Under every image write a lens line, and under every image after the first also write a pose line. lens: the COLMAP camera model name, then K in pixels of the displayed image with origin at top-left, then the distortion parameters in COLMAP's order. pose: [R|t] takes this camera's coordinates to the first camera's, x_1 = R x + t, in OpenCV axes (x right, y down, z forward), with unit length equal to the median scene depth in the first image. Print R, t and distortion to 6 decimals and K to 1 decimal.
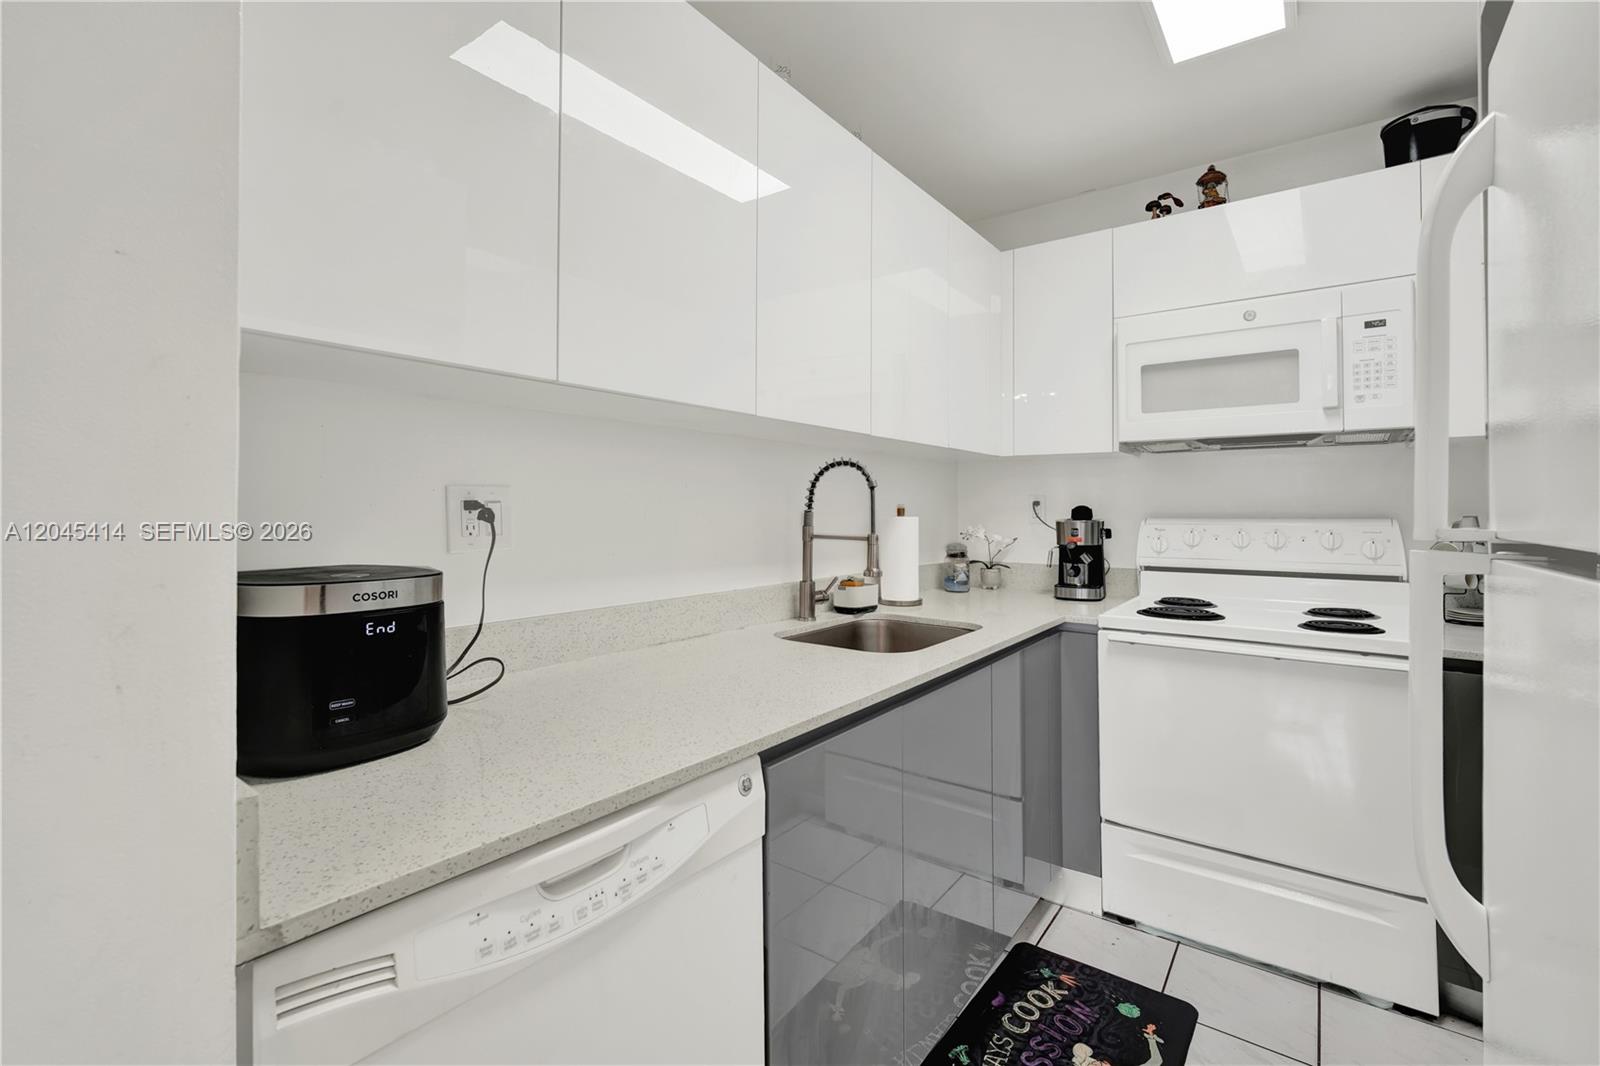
lens RADIAL K [[707.2, 0, 815.5], [0, 707.2, 498.4], [0, 0, 1]] dist [-0.016792, 0.004108]
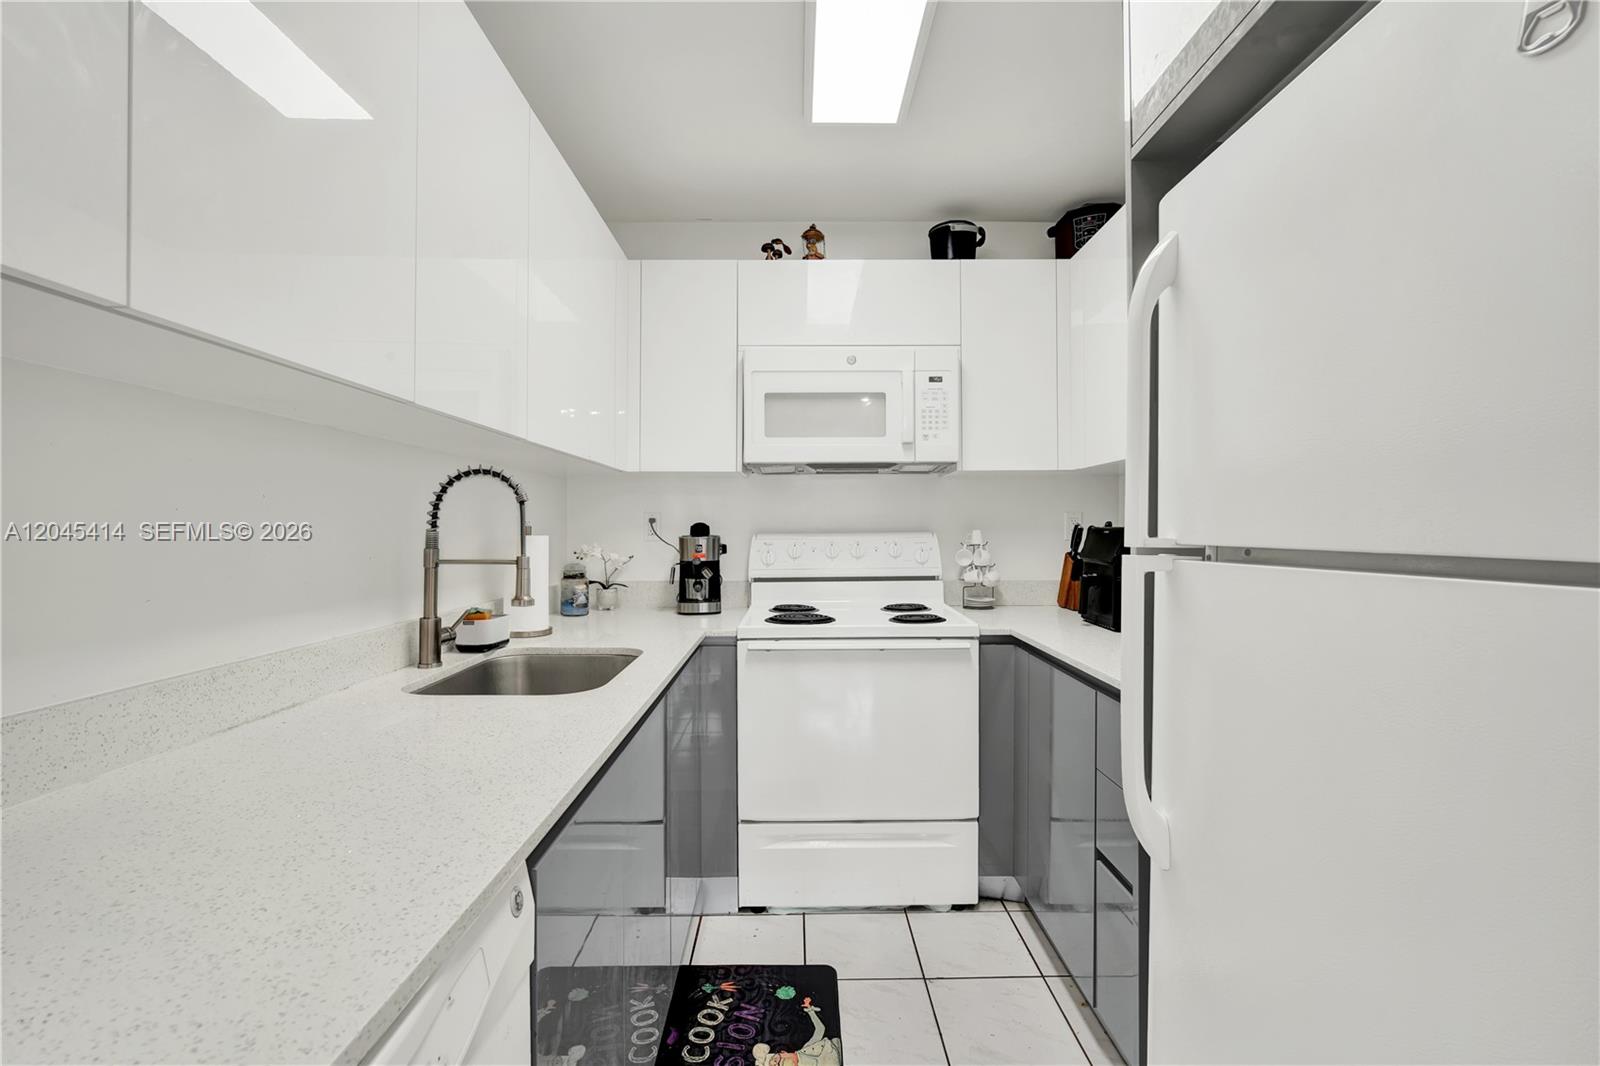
lens RADIAL K [[695.0, 0, 800.7], [0, 695.0, 519.2], [0, 0, 1]] dist [-0.010315, 0.000303]
pose [[0.801194, 0.000320, 0.598404, -0.142915], [-0.003072, 0.999989, 0.003578, 0.001818], [-0.598396, -0.004705, 0.801186, 0.120107]]
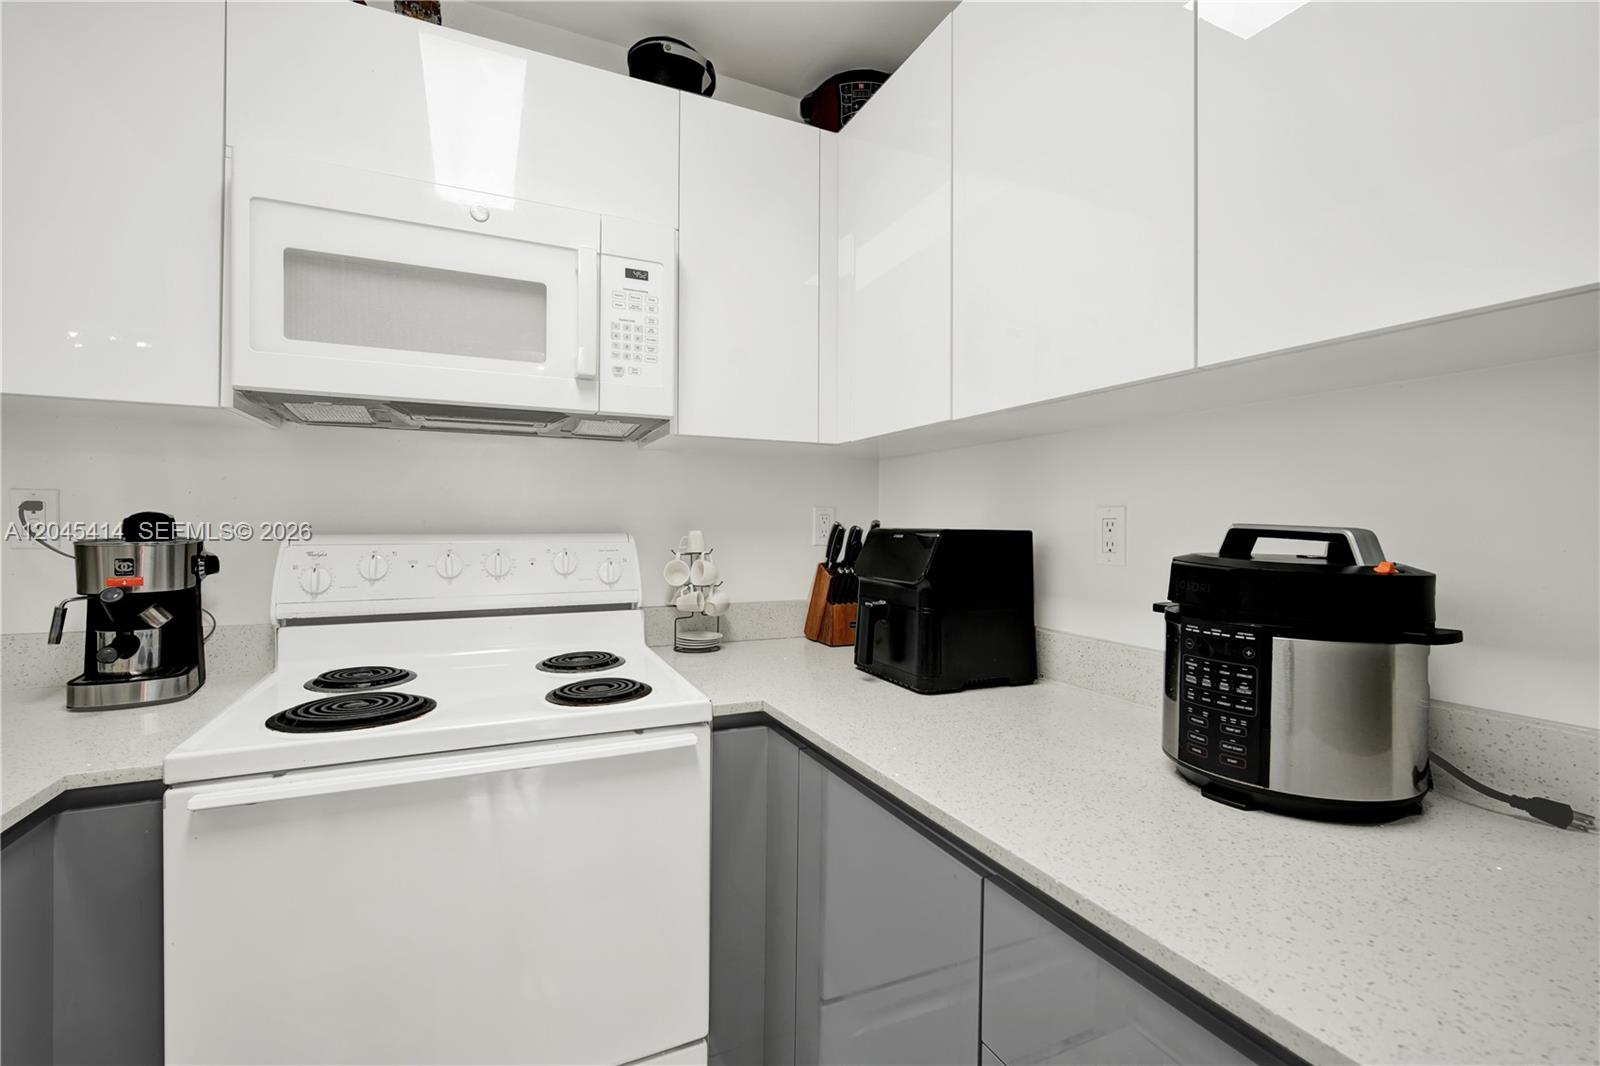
lens RADIAL K [[695.0, 0, 796.7], [0, 695.0, 525.5], [0, 0, 1]] dist [-0.010315, 0.000303]
pose [[0.478275, -0.000757, 0.878210, 0.208519], [-0.016824, 0.999808, 0.010025, 0.008828], [-0.878049, -0.019569, 0.478171, 0.447297]]
